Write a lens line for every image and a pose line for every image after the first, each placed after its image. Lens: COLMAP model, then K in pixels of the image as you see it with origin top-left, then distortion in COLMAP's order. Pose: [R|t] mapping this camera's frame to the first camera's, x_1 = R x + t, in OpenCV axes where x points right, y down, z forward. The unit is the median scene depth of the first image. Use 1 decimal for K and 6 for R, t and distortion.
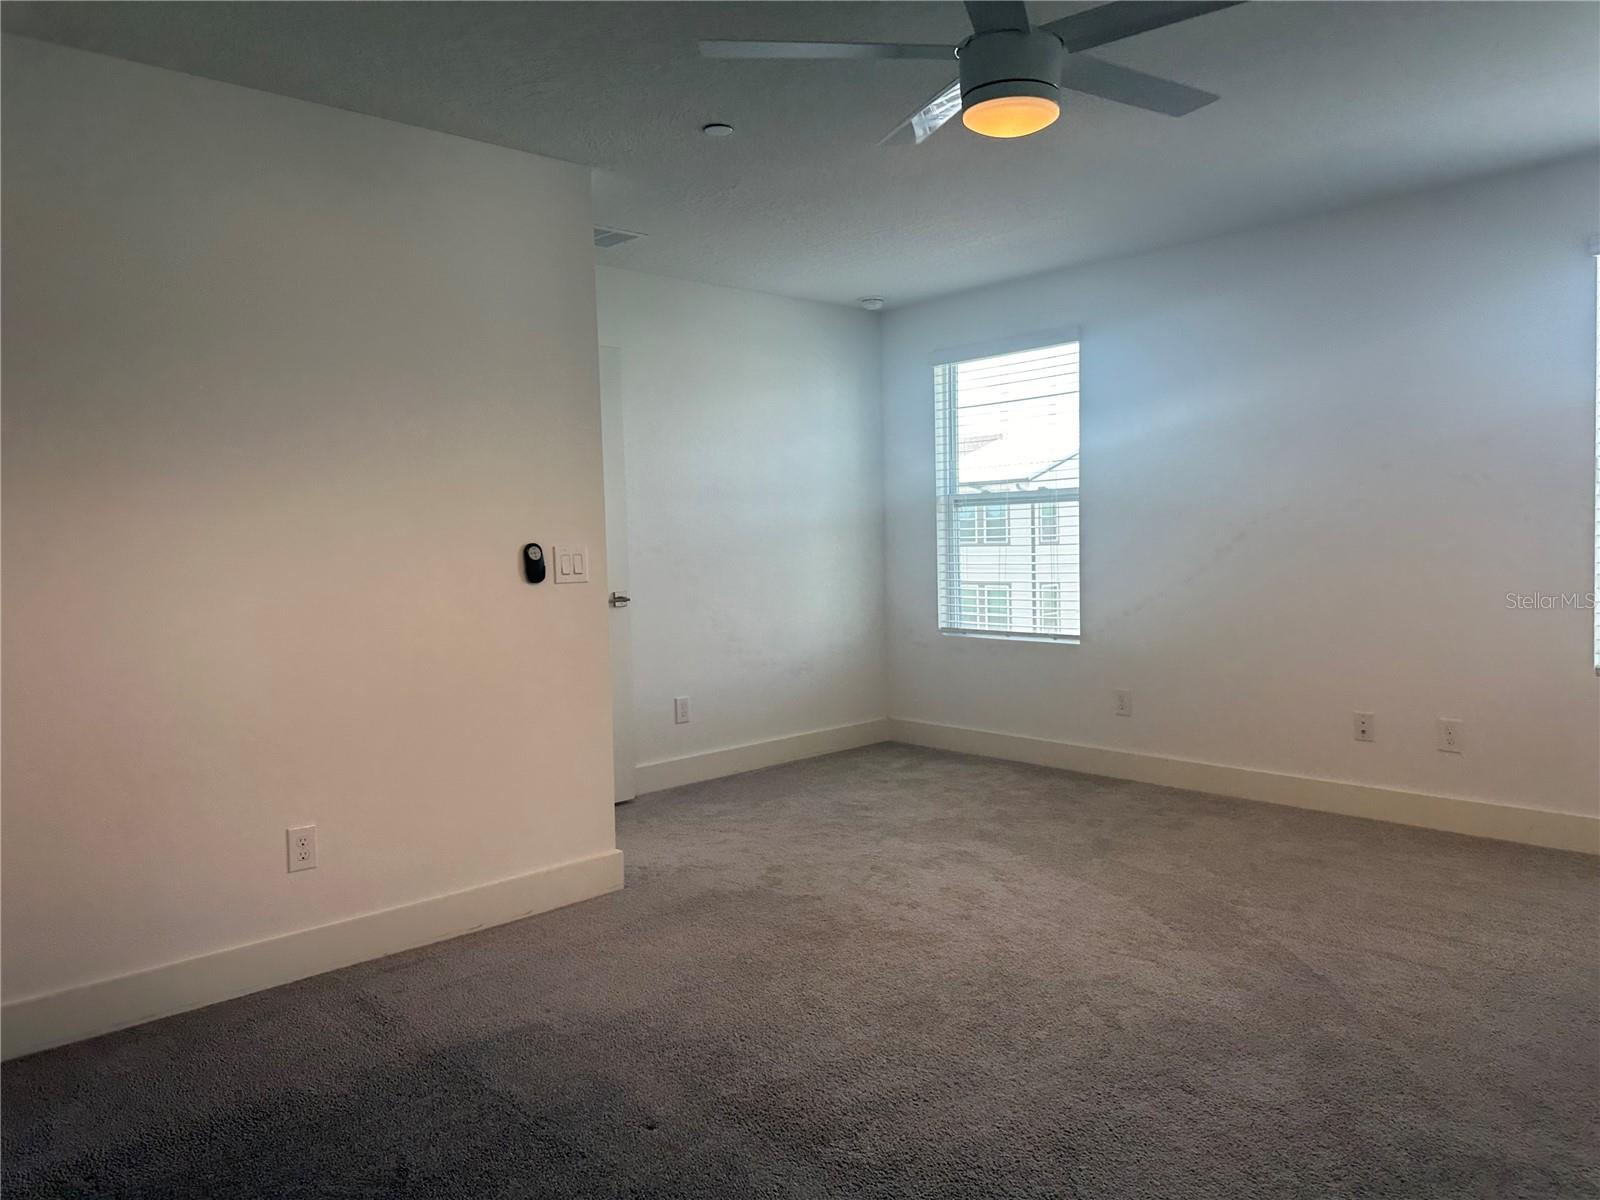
lens RADIAL K [[1104.5, 0, 798.3], [0, 1104.5, 599.9], [0, 0, 1]] dist [0.003203, 0.000148]
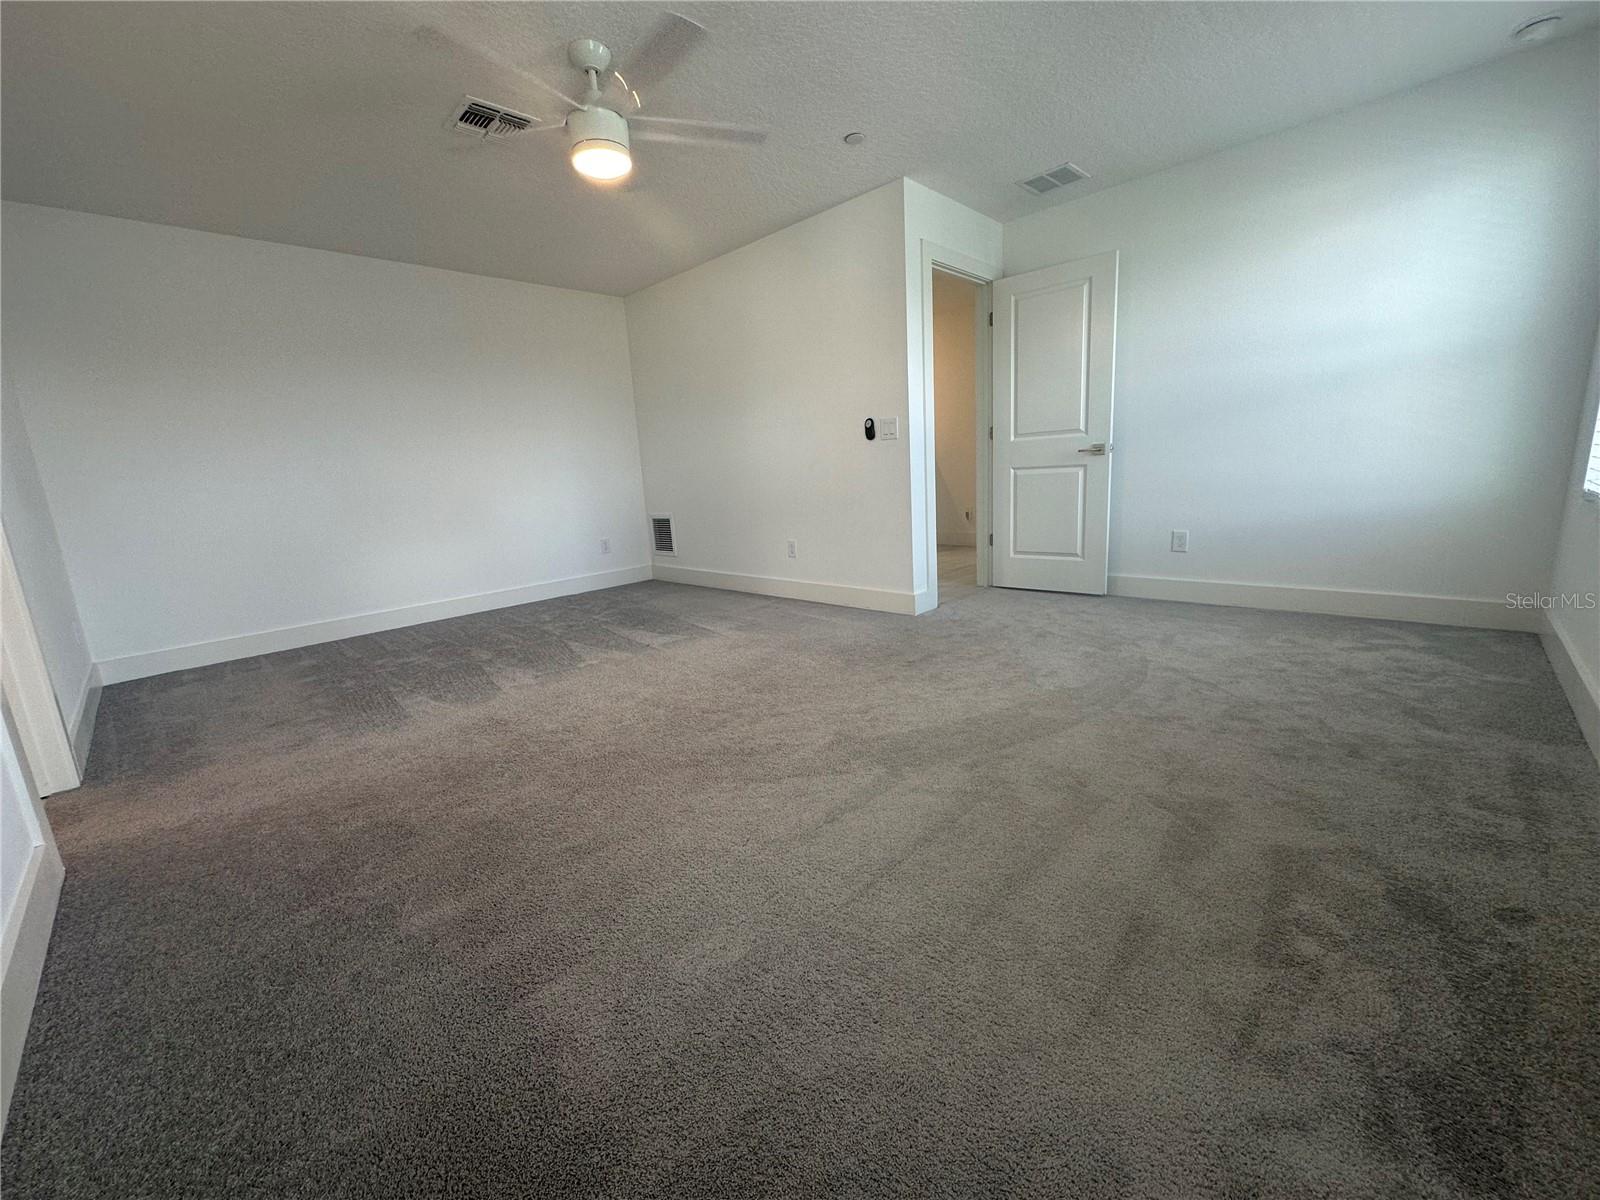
lens RADIAL K [[639.4, 0, 798.2], [0, 639.4, 602.2], [0, 0, 1]] dist [-0.004293, 0.000851]
pose [[0.041786, 0.214606, -0.975806, 0.798071], [-0.000654, 0.976665, 0.214767, 0.018174], [0.999126, -0.008336, 0.040951, 0.744549]]
